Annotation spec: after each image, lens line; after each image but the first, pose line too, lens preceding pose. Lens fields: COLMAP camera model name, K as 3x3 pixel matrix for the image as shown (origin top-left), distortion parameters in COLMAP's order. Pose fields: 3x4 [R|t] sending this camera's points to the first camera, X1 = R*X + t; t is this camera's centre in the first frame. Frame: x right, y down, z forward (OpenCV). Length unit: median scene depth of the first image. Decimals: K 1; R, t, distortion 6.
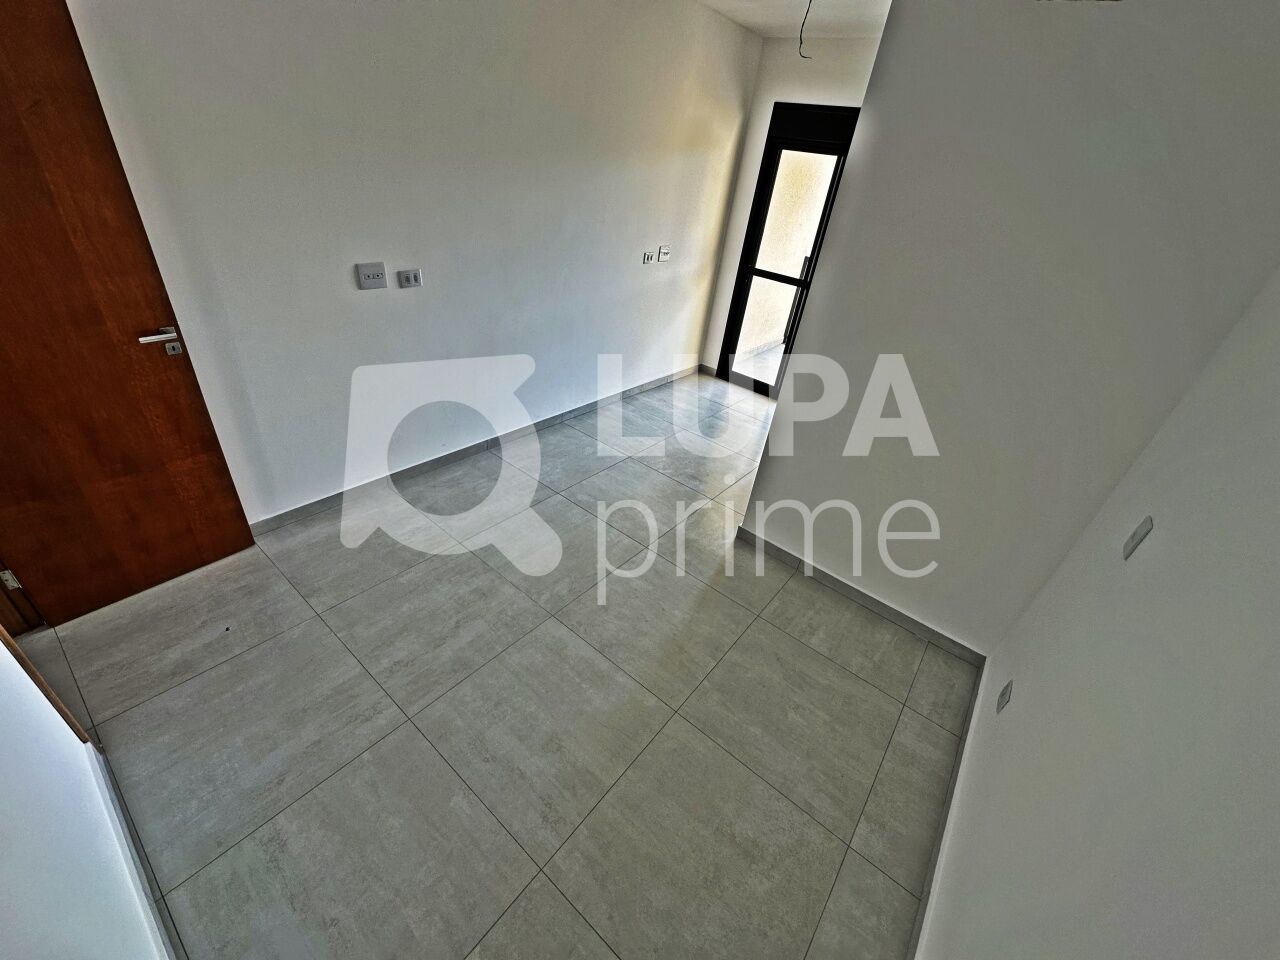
lens RADIAL K [[513.1, 0, 635.8], [0, 513.1, 475.3], [0, 0, 1]] dist [-0.003604, 0.000760]
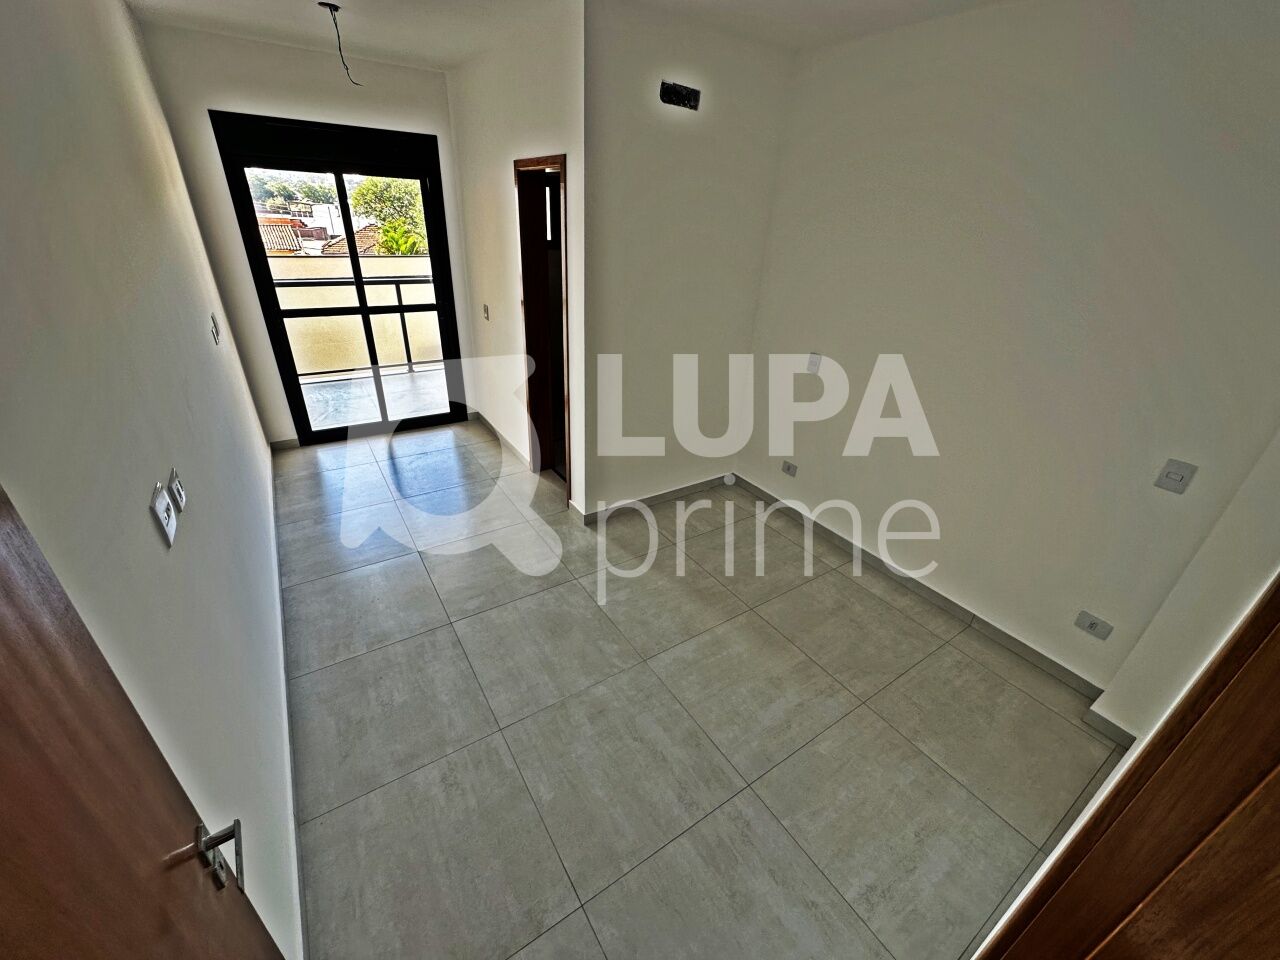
lens RADIAL K [[513.1, 0, 636.2], [0, 513.1, 483.3], [0, 0, 1]] dist [-0.003604, 0.000760]
pose [[0.310147, -0.540802, 0.781883, -0.952958], [0.493382, 0.794575, 0.353872, -0.469368], [-0.812639, 0.276015, 0.513257, 0.465733]]
